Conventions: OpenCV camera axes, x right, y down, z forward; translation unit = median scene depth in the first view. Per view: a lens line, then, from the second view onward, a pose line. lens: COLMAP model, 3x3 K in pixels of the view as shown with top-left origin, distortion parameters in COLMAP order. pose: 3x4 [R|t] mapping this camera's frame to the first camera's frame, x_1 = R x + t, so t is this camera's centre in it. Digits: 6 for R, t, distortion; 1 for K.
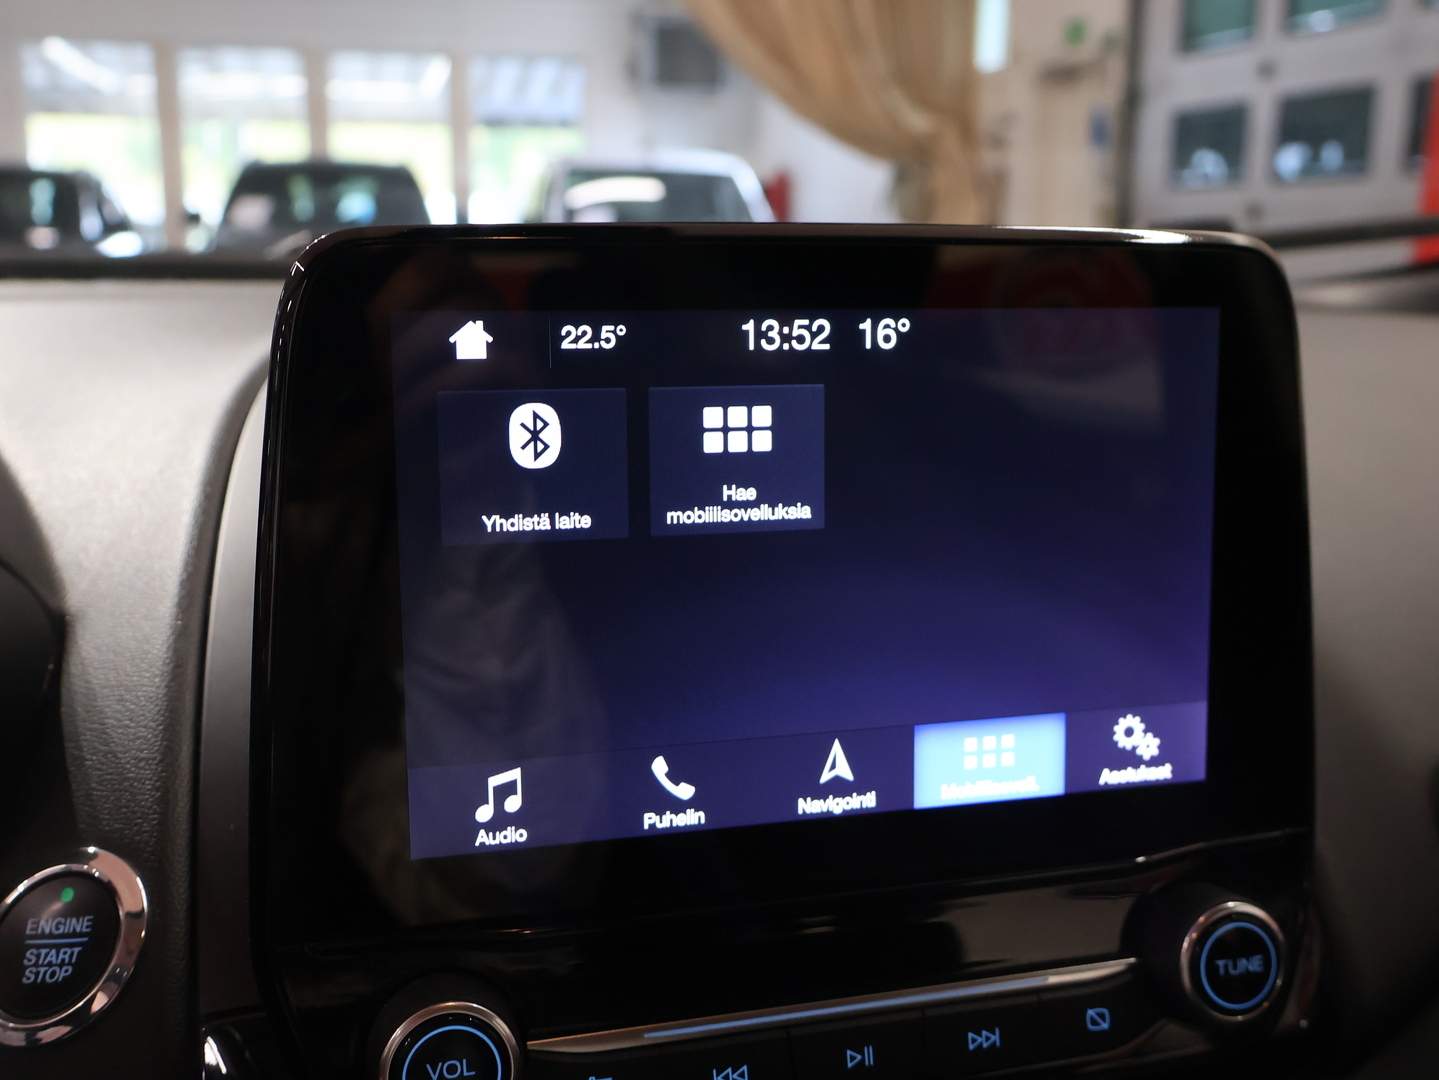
lens RADIAL K [[1399.5, 0, 719.5], [0, 1399.5, 540.0], [0, 0, 1]] dist [-0.001444, -0.010100]
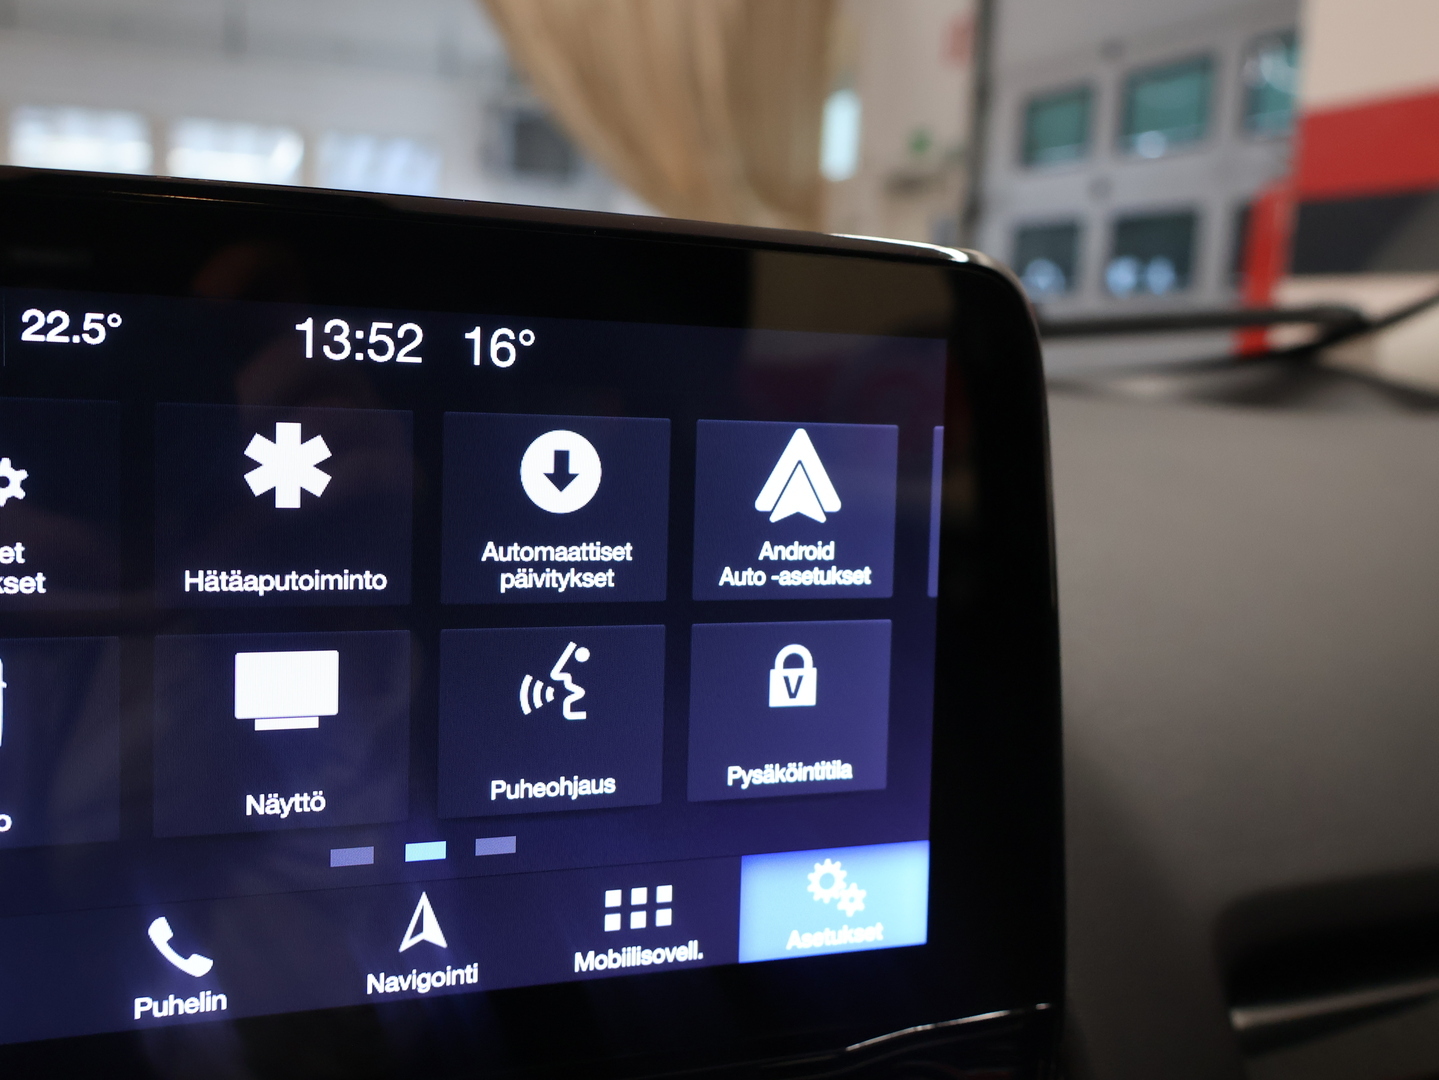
lens RADIAL K [[1352.9, 0, 719.5], [0, 1352.9, 540.0], [0, 0, 1]] dist [0.003522, -0.003908]
pose [[0.995482, 0.031781, 0.089476, 0.172384], [-0.025608, 0.997266, -0.069322, 0.003288], [-0.091435, 0.066717, 0.993574, 0.271069]]
